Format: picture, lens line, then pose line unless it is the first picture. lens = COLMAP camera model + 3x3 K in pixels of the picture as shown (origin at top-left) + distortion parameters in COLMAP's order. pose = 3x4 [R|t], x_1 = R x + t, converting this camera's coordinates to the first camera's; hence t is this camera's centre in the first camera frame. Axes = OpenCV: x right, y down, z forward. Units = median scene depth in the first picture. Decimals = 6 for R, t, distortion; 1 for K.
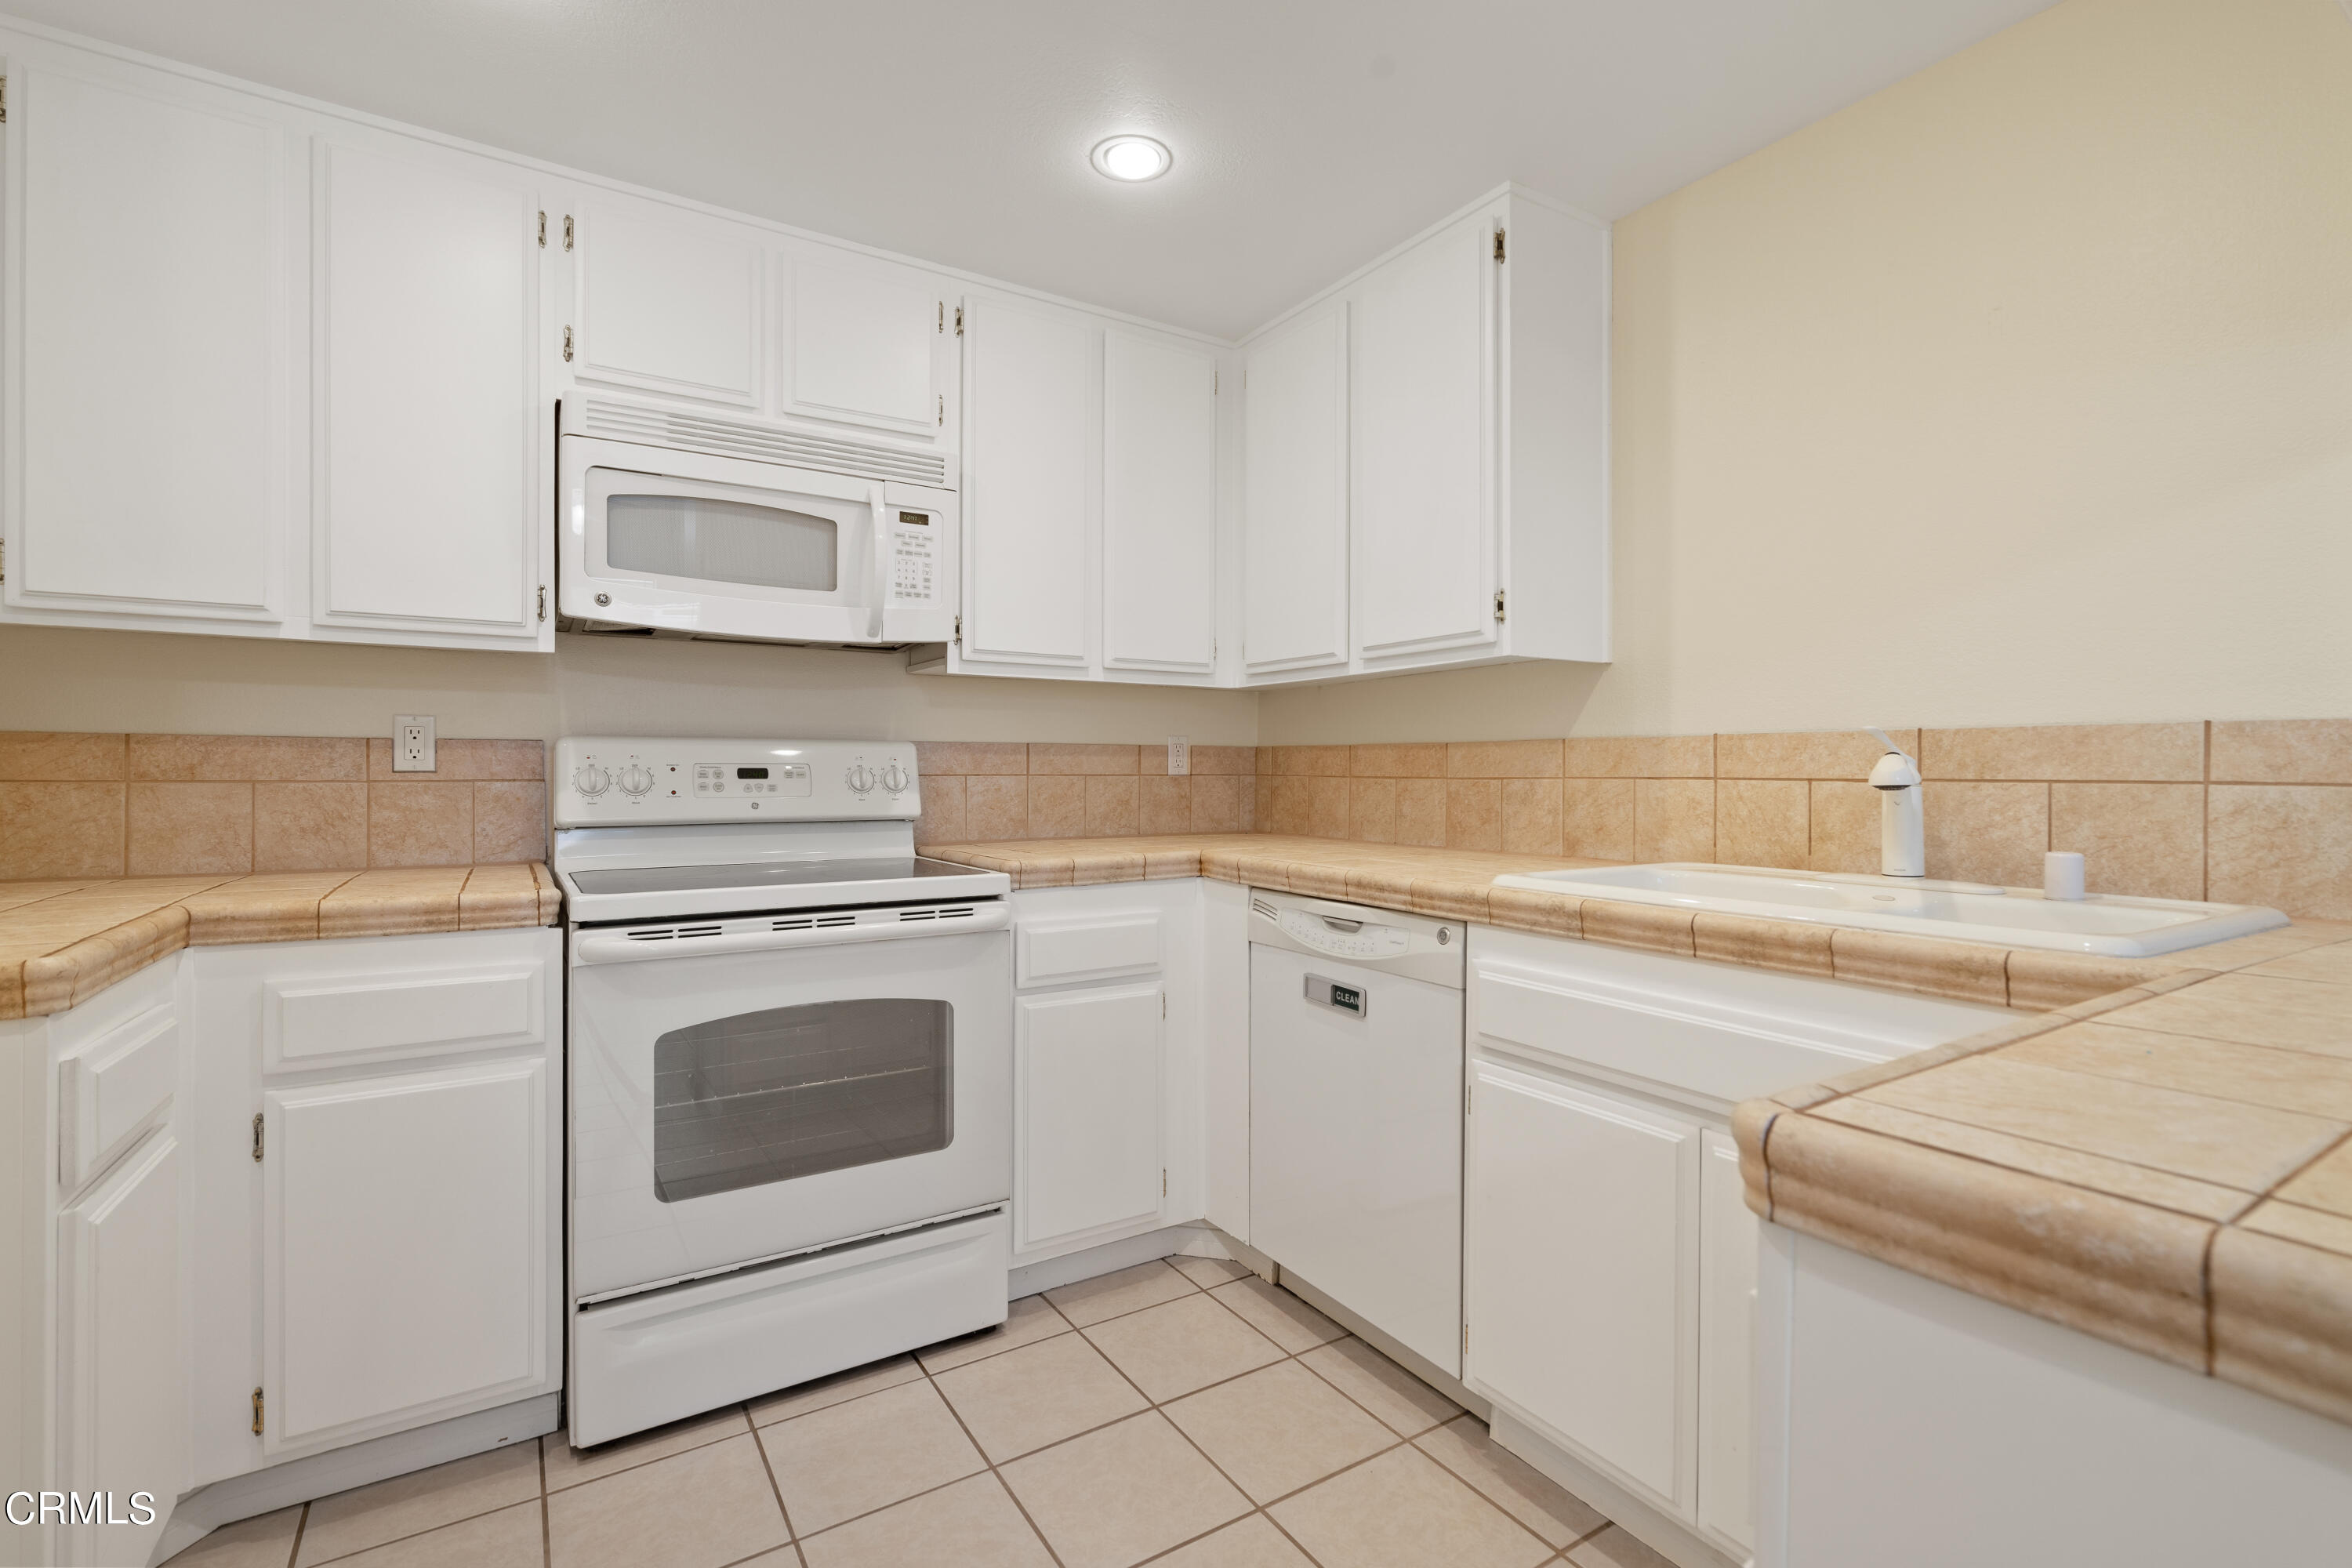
lens RADIAL K [[1072.8, 0, 1189.1], [0, 1072.8, 773.1], [0, 0, 1]] dist [0.001060, 0.000064]
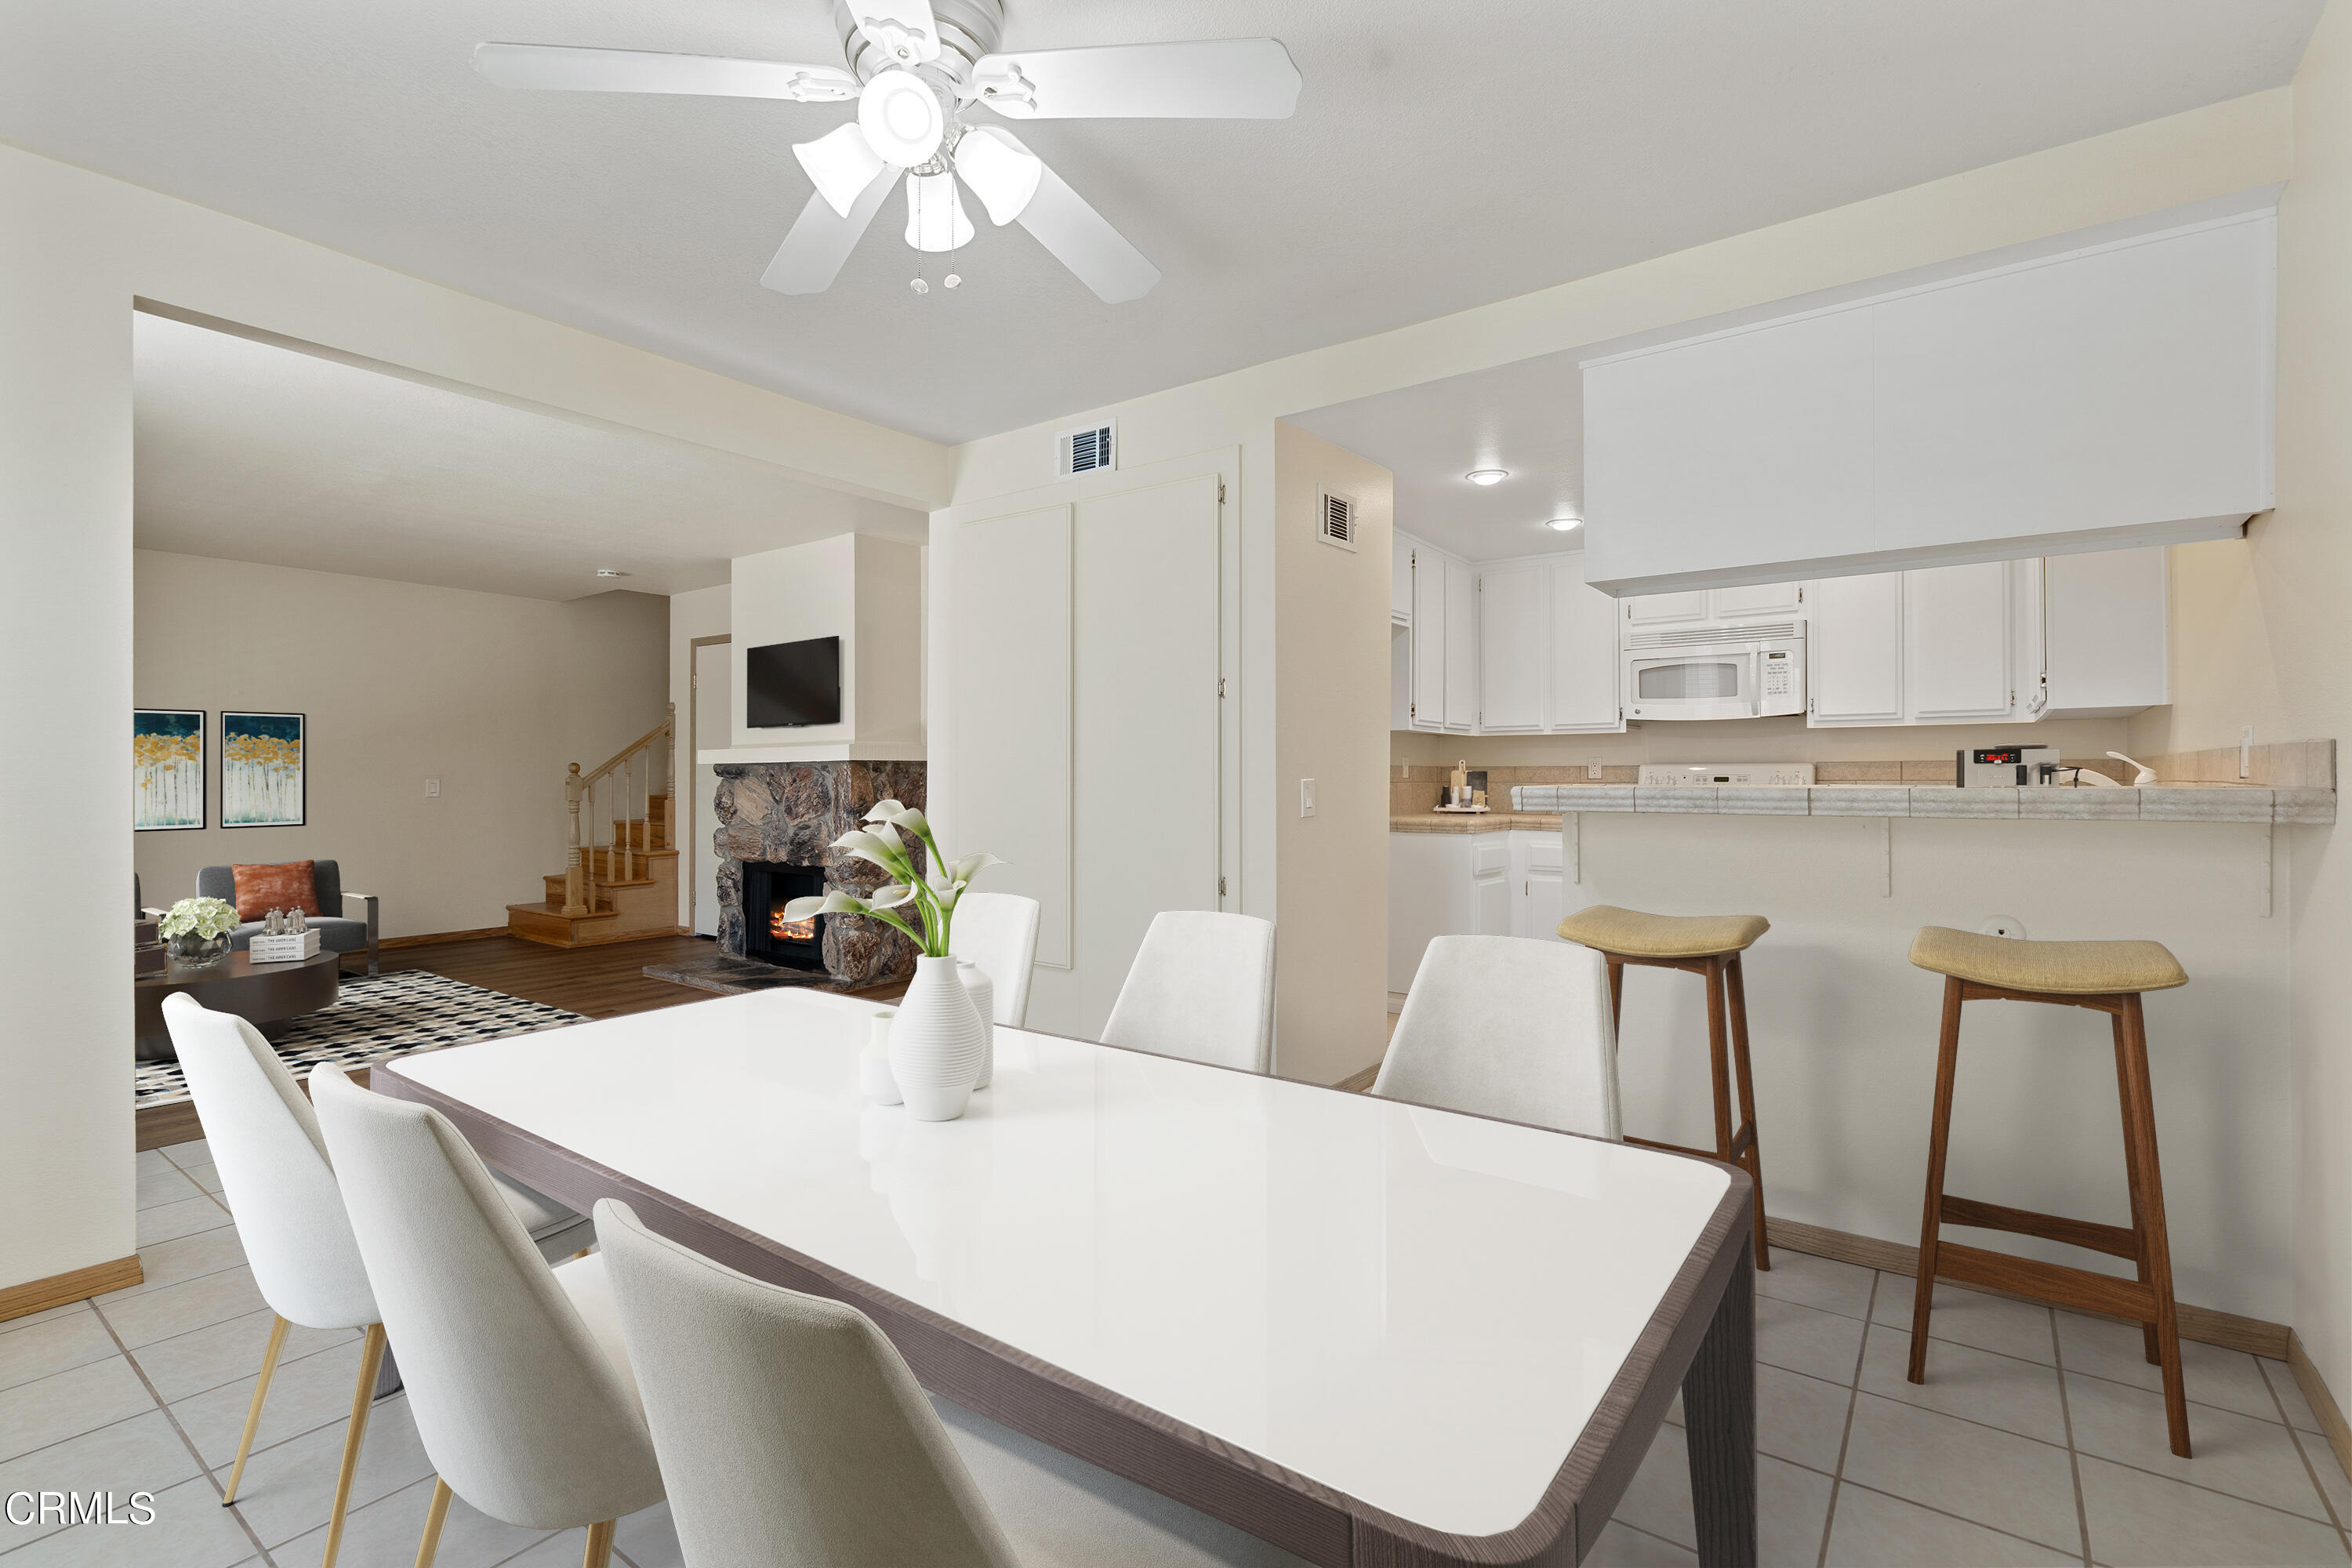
lens RADIAL K [[1072.8, 0, 1186.6], [0, 1072.8, 779.4], [0, 0, 1]] dist [0.001060, 0.000064]
pose [[0.344161, -0.001778, -0.938909, 1.316532], [0.000965, 0.999998, -0.001540, 0.002653], [0.938910, -0.000376, 0.344162, -0.791535]]
